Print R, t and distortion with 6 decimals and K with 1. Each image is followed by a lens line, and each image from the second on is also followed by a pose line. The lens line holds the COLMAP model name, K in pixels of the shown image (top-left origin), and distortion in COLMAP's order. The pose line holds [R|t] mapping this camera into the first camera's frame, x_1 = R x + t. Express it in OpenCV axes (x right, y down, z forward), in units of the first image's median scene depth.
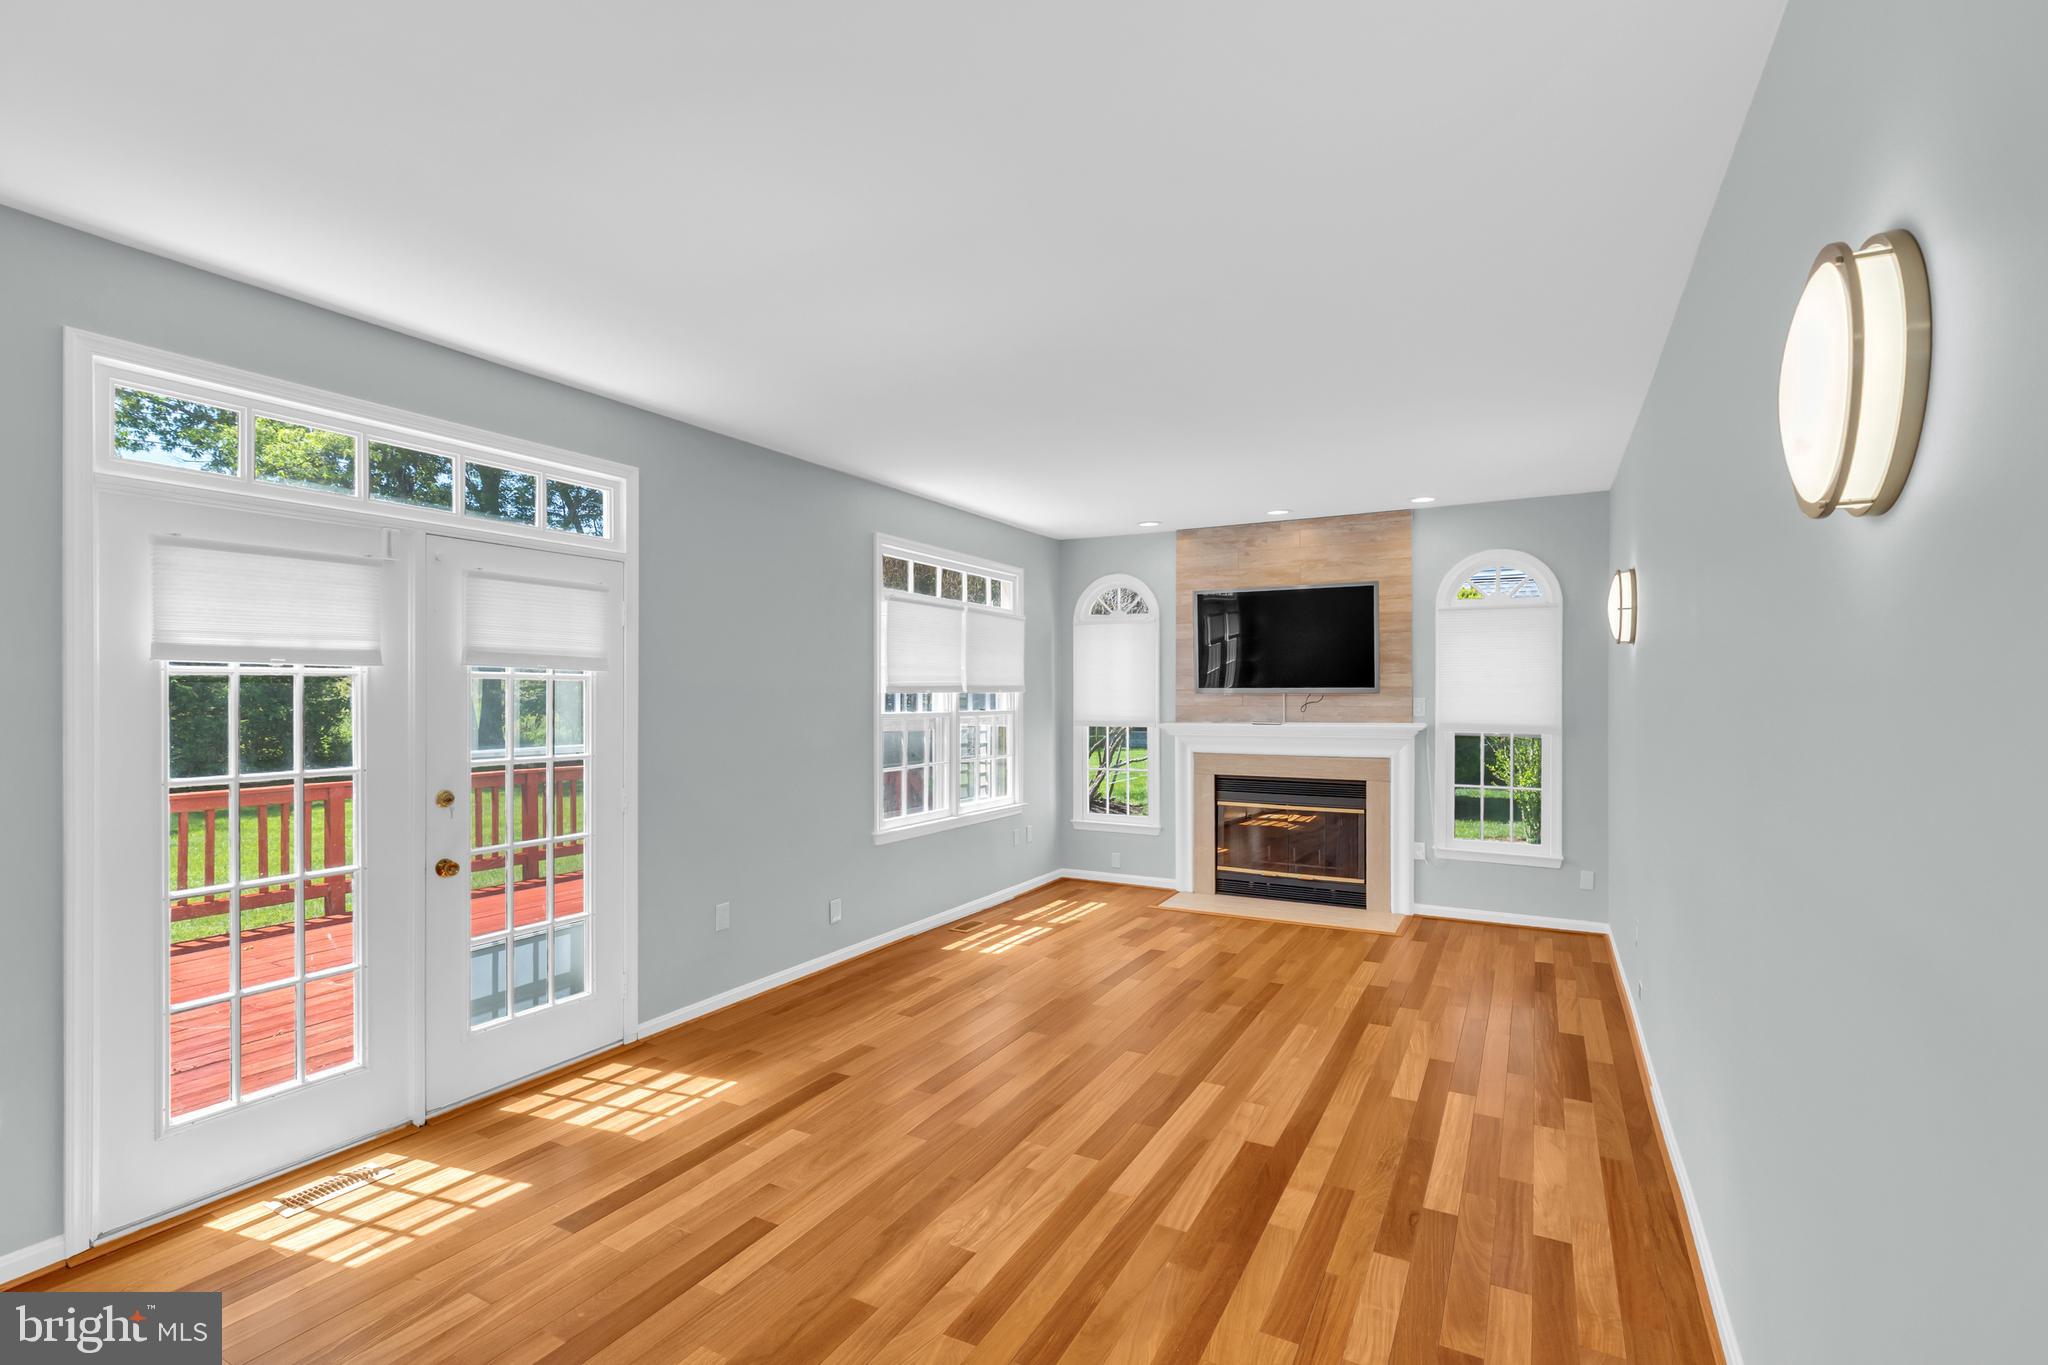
lens RADIAL K [[920.2, 0, 1021.6], [0, 920.2, 692.4], [0, 0, 1]] dist [0.004886, -0.000777]
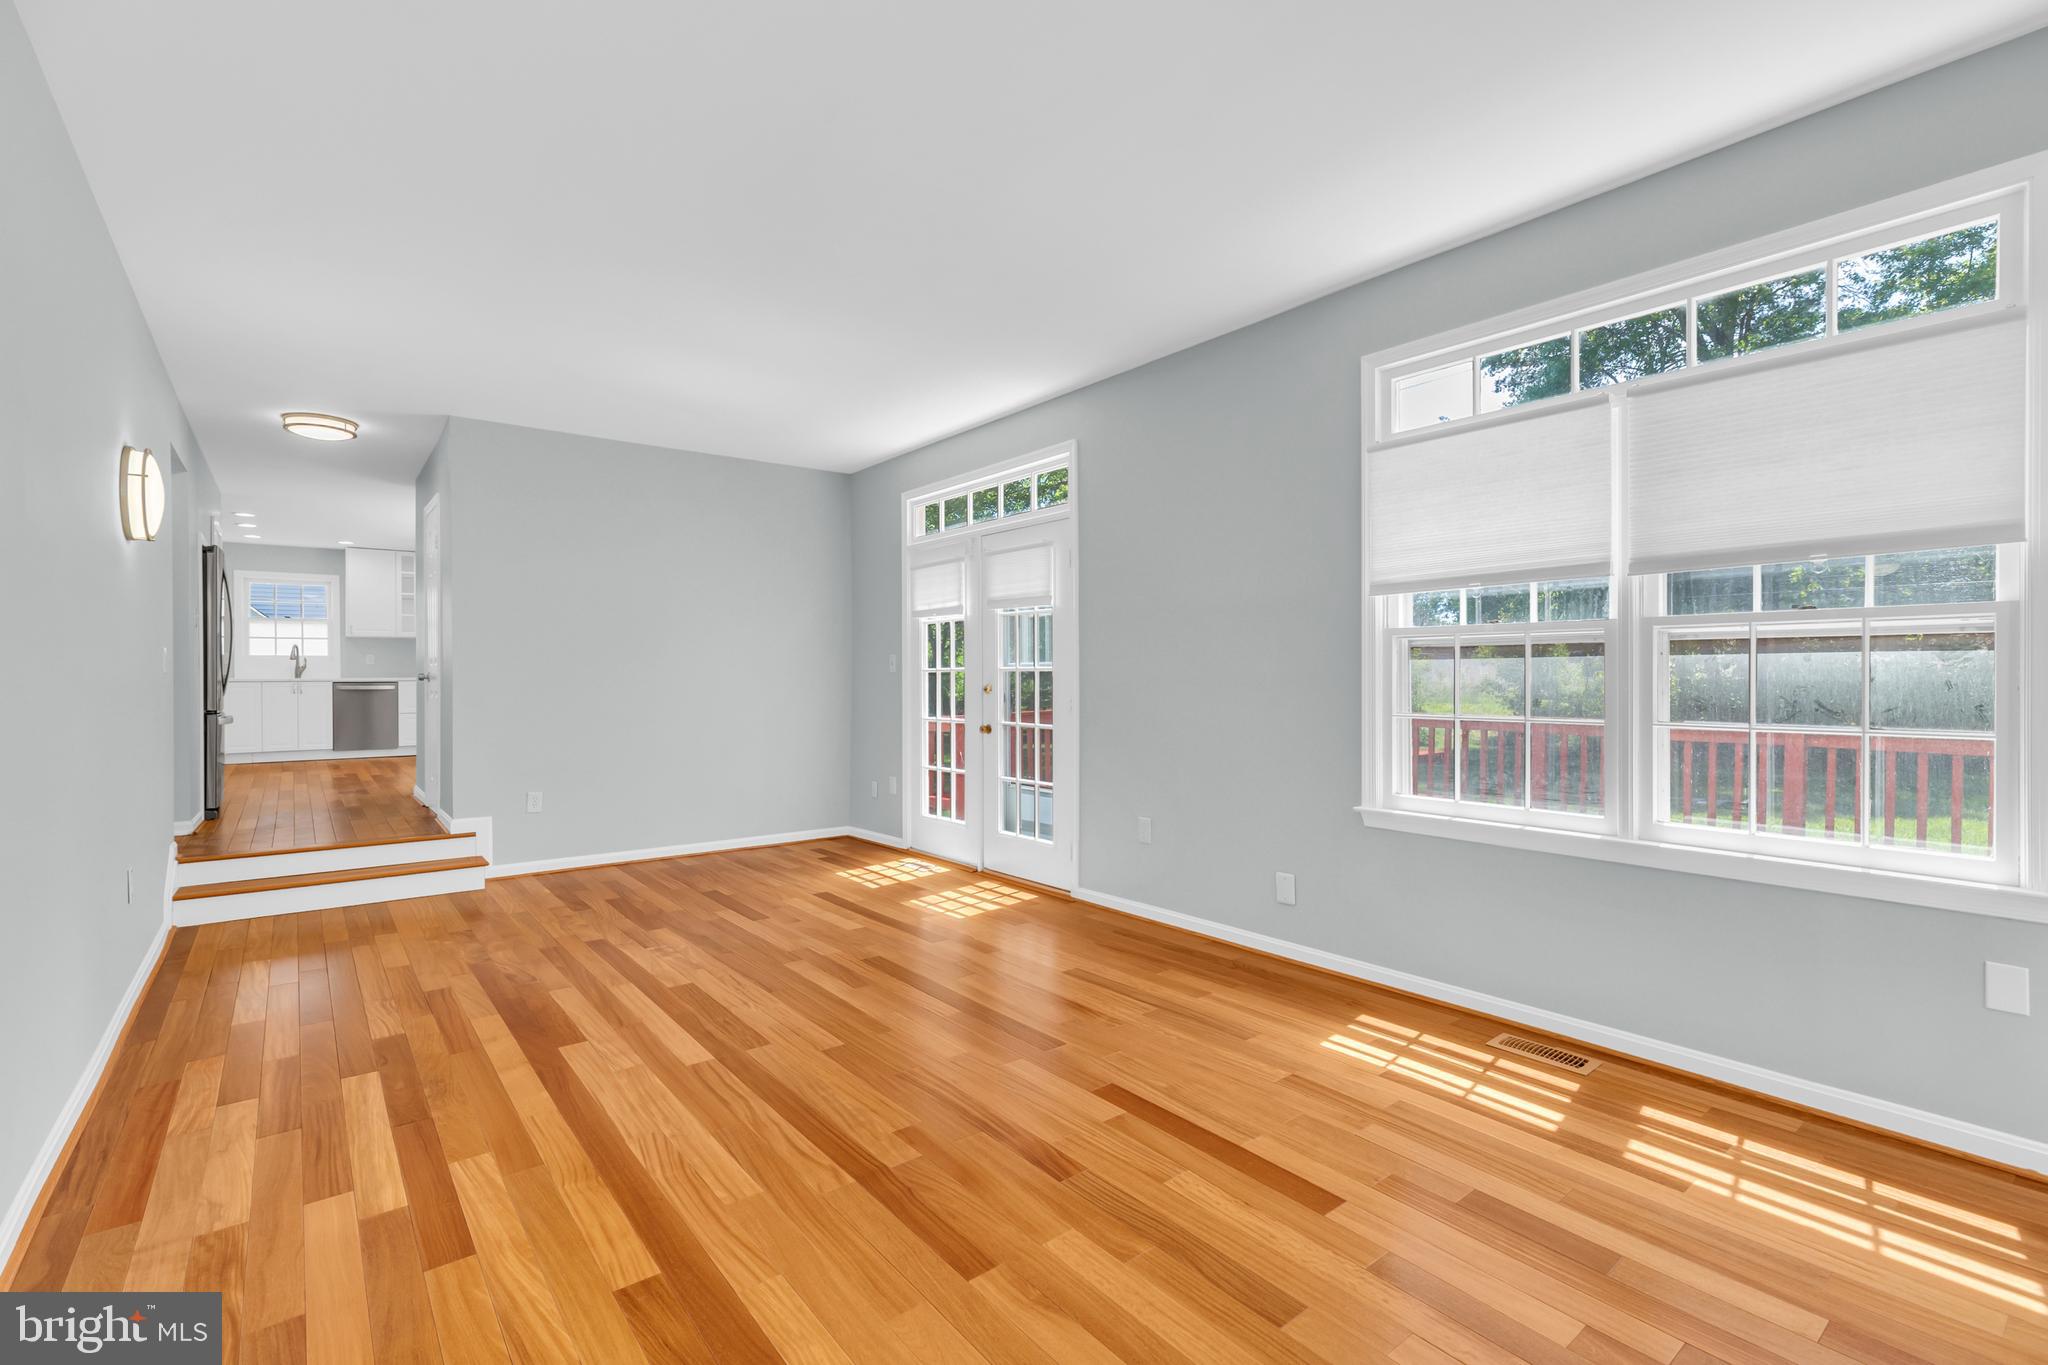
lens RADIAL K [[920.2, 0, 1021.1], [0, 920.2, 674.7], [0, 0, 1]] dist [0.004886, -0.000777]
pose [[-0.381168, 0.001587, -0.924505, 0.740017], [0.007178, 0.999973, -0.001243, 0.073619], [0.924478, -0.007110, -0.381169, 1.365406]]
